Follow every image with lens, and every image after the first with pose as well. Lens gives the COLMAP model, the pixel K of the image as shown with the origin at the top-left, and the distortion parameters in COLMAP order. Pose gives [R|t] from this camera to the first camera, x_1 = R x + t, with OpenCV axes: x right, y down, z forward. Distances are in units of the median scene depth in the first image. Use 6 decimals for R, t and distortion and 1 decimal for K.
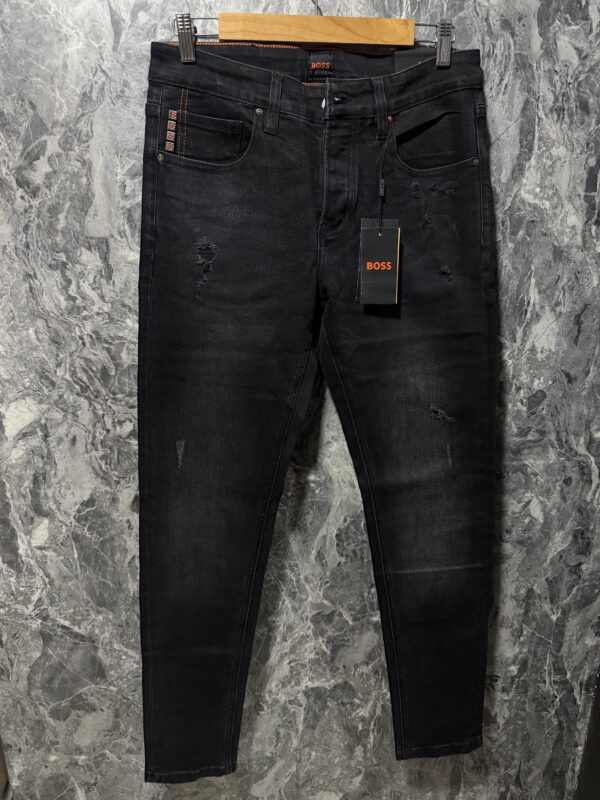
lens RADIAL K [[558.4, 0, 297.1], [0, 558.4, 399.1], [0, 0, 1]] dist [-0.012570, -0.003888]
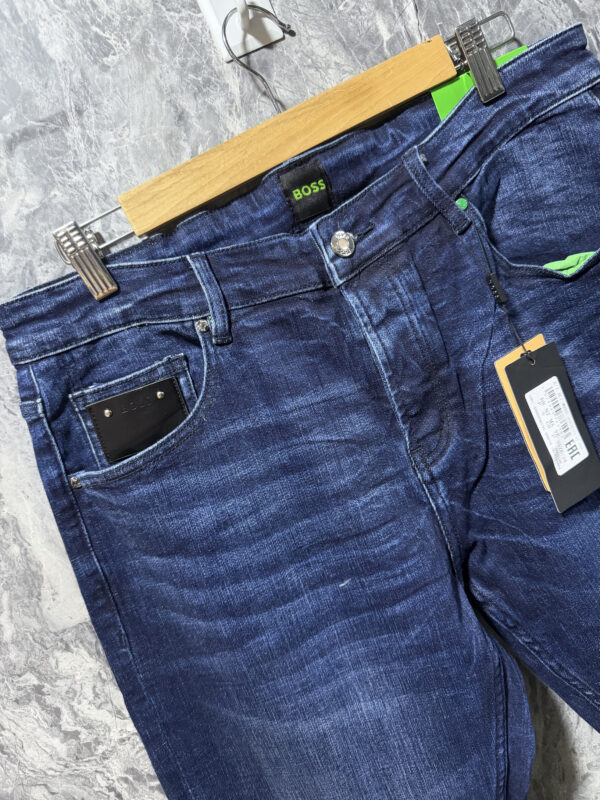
lens RADIAL K [[558.4, 0, 305.8], [0, 558.4, 404.6], [0, 0, 1]] dist [-0.012570, -0.003888]
pose [[0.914797, -0.394400, -0.087145, -0.003294], [0.378530, 0.912395, -0.155726, -0.294995], [0.140929, 0.109470, 0.983949, 0.419821]]
